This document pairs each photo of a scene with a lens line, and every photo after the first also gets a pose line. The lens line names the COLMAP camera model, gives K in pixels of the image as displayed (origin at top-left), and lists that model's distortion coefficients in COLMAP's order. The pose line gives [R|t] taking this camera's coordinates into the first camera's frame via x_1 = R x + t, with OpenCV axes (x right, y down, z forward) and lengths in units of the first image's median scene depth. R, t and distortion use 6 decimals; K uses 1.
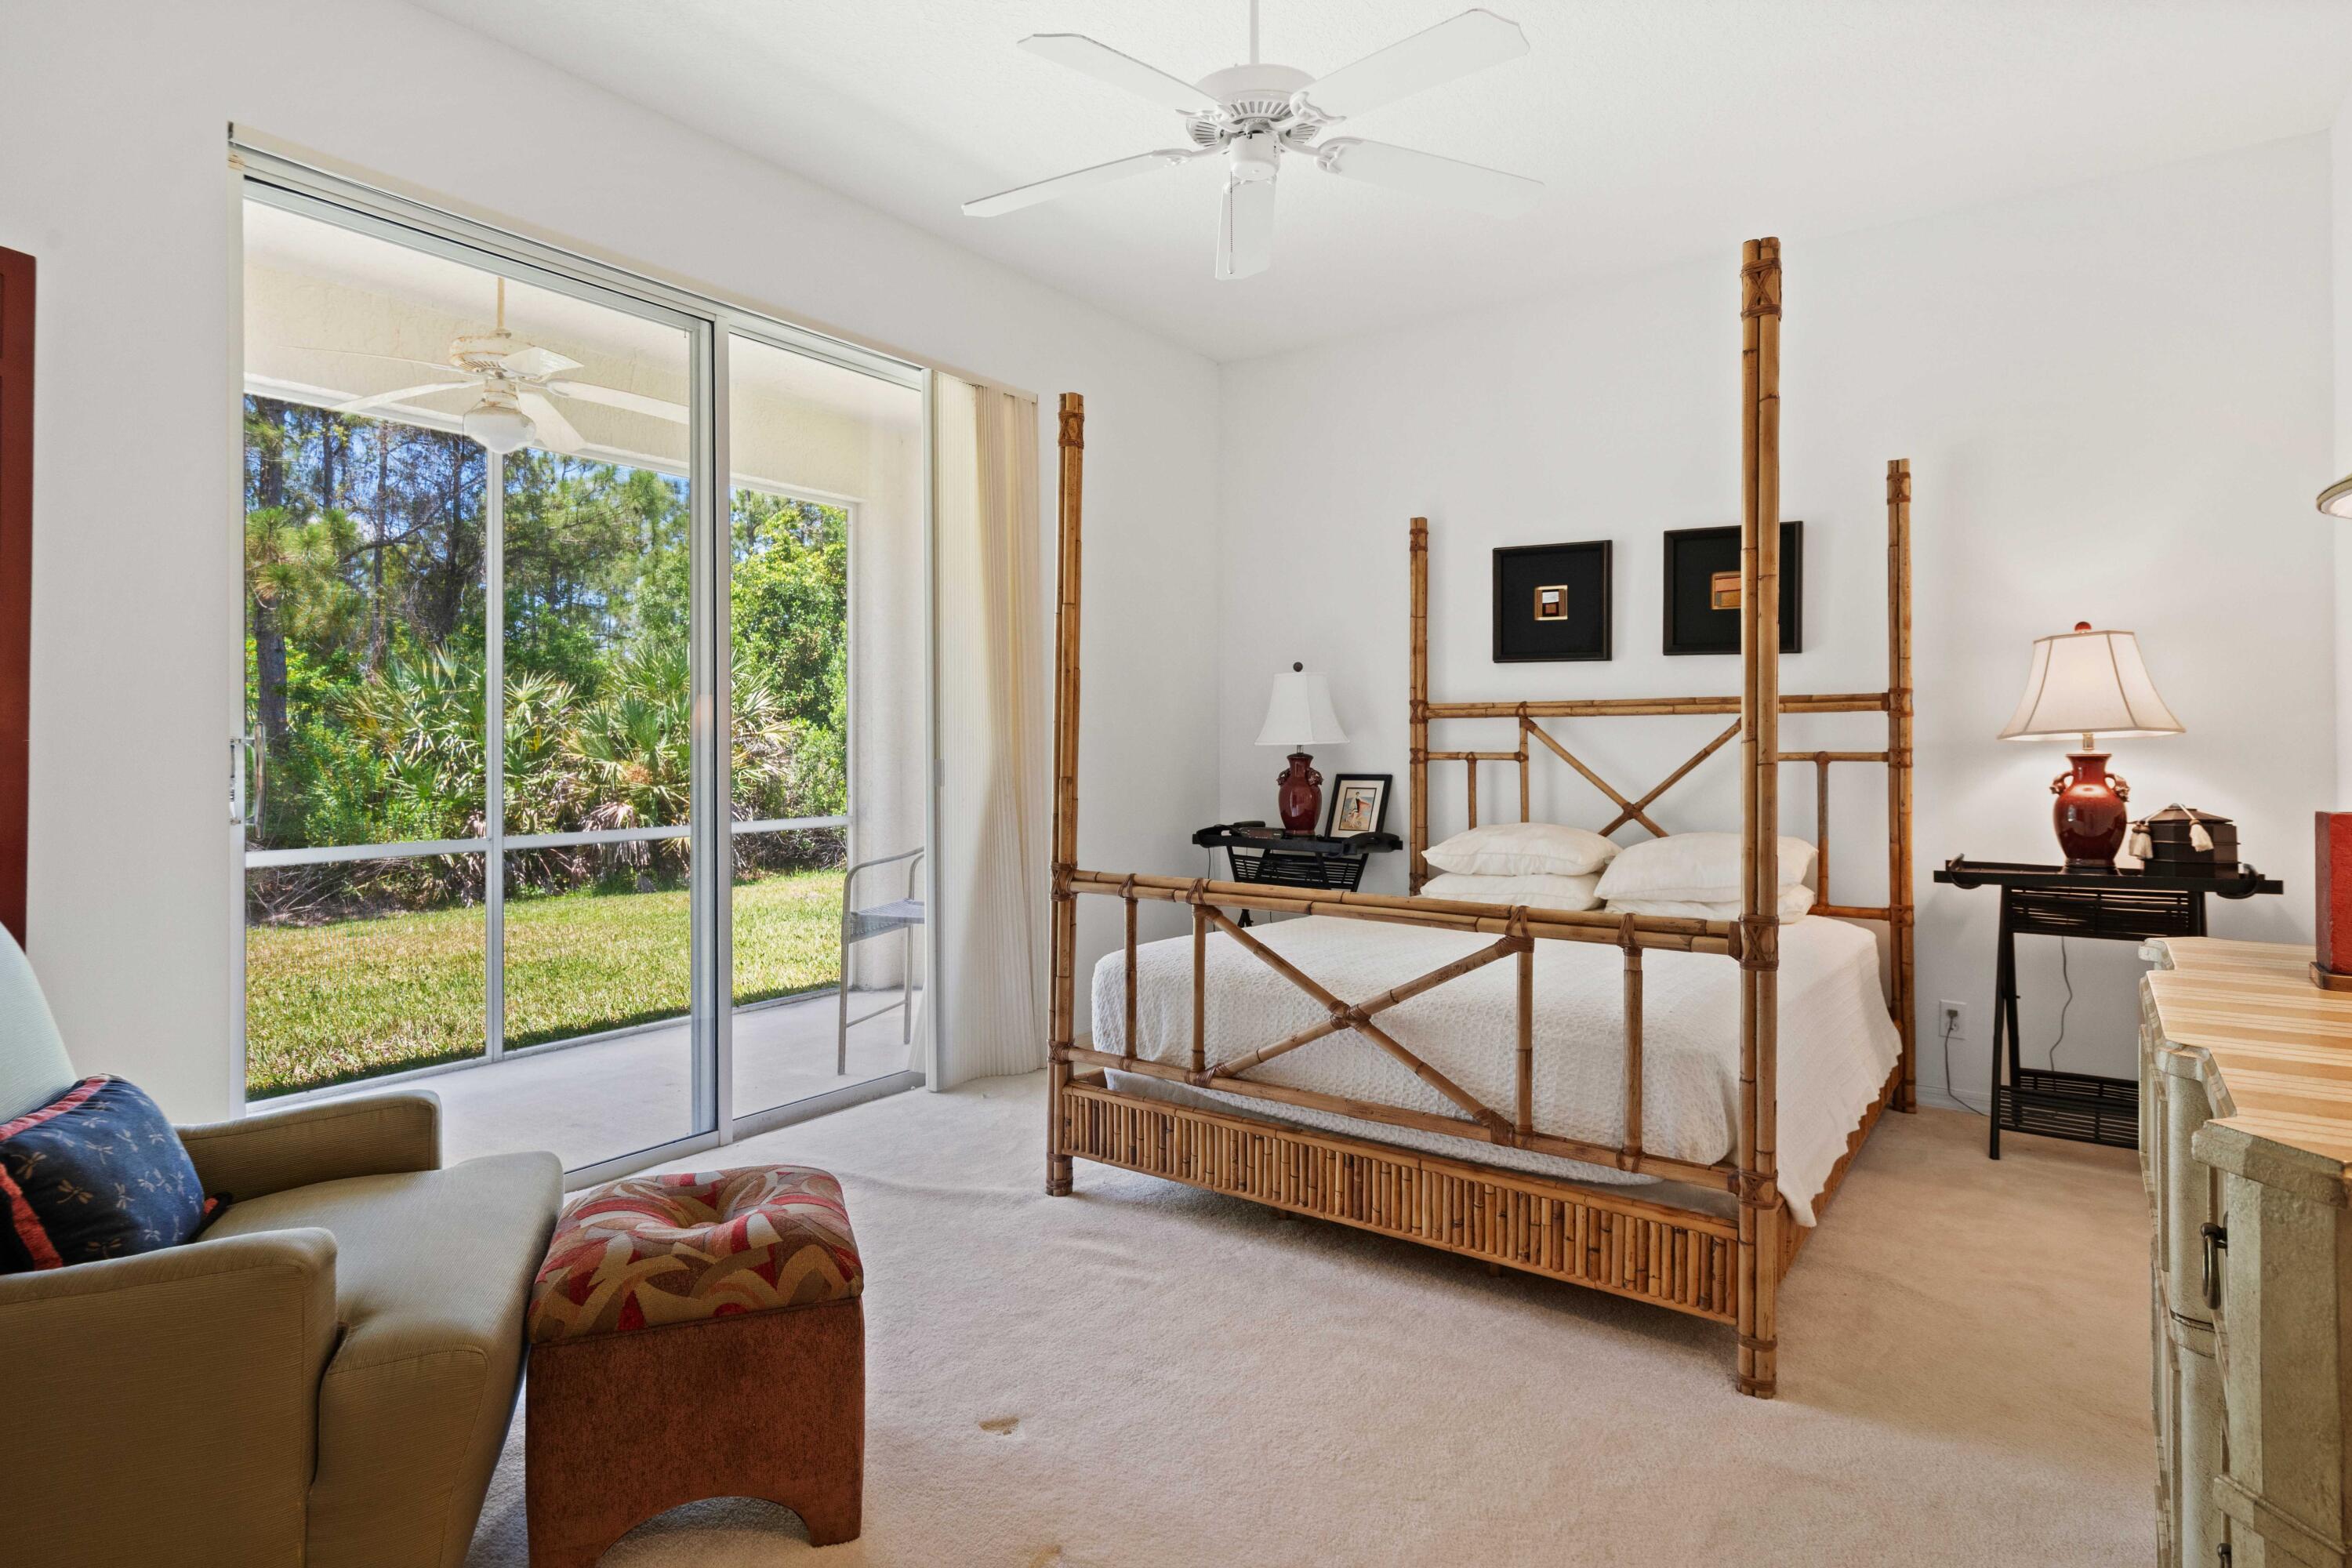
lens RADIAL K [[1258.3, 0, 1166.1], [0, 1258.3, 747.3], [0, 0, 1]] dist [-0.001078, -0.000210]
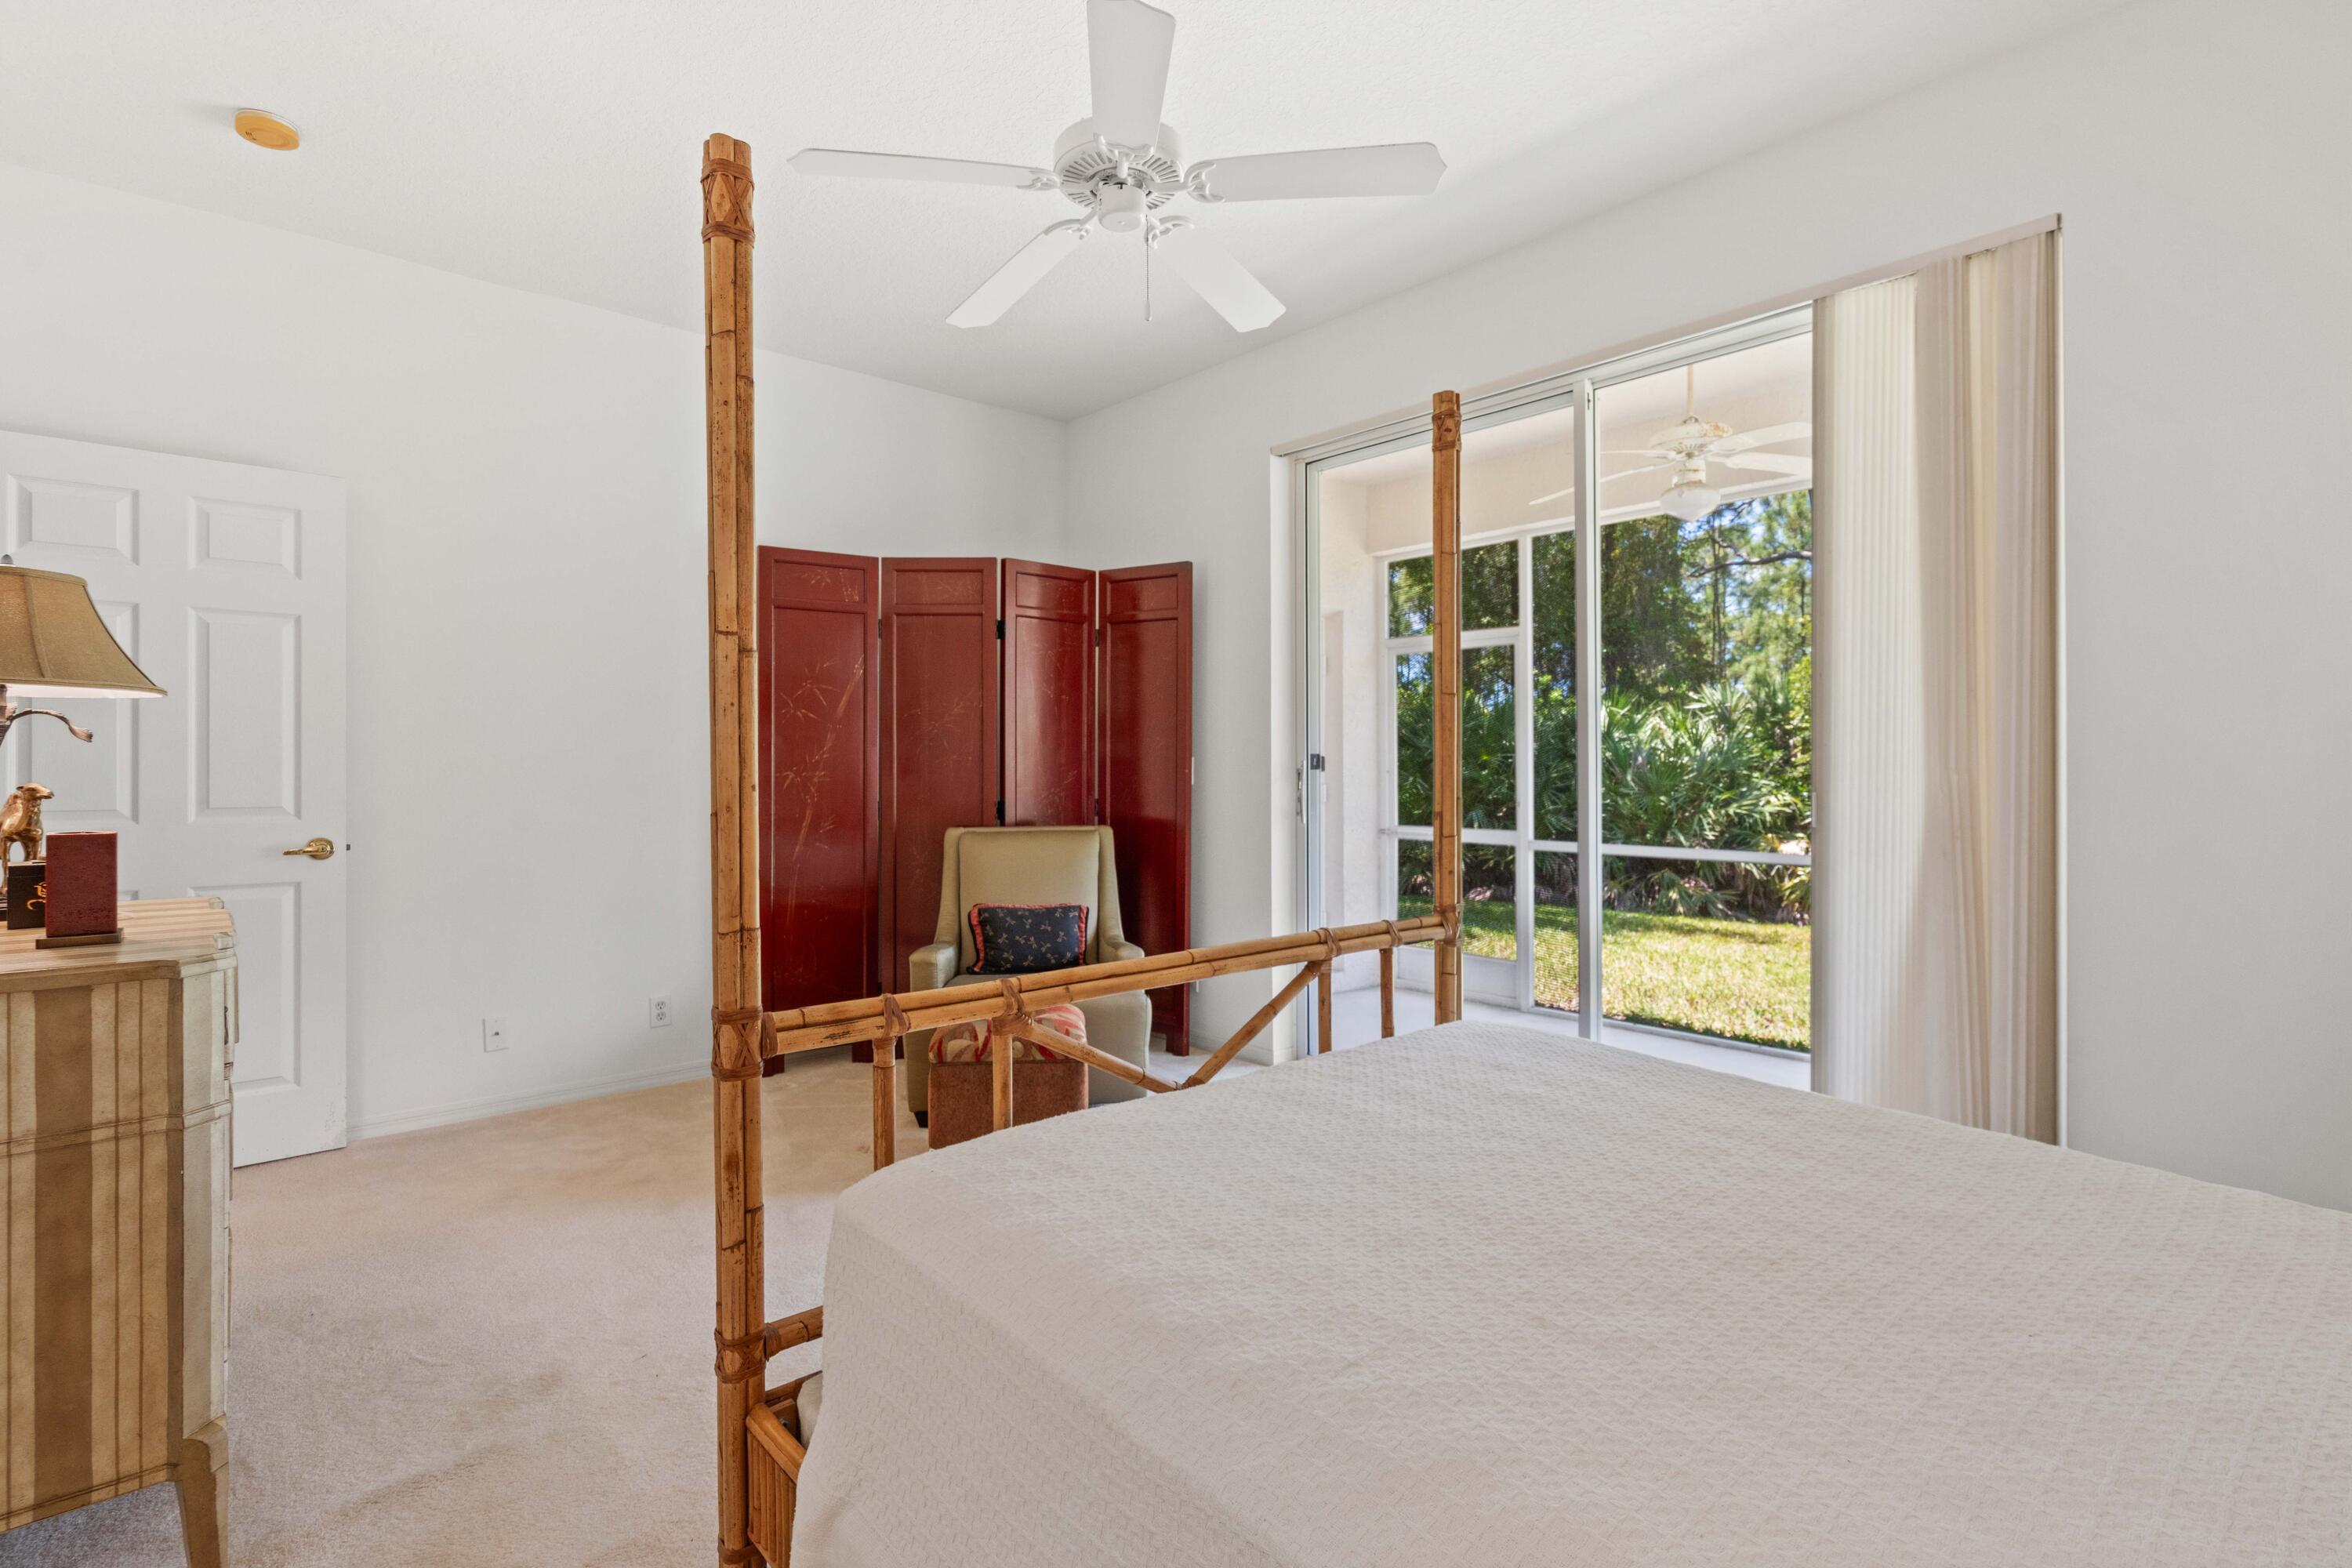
lens RADIAL K [[1093.3, 0, 1170.4], [0, 1093.3, 771.3], [0, 0, 1]] dist [0.000680, 0.000088]
pose [[-0.237483, 0.007709, -0.971361, 0.567370], [-0.002653, 0.999960, 0.008585, -0.013734], [0.971388, 0.004616, -0.237453, 0.780240]]
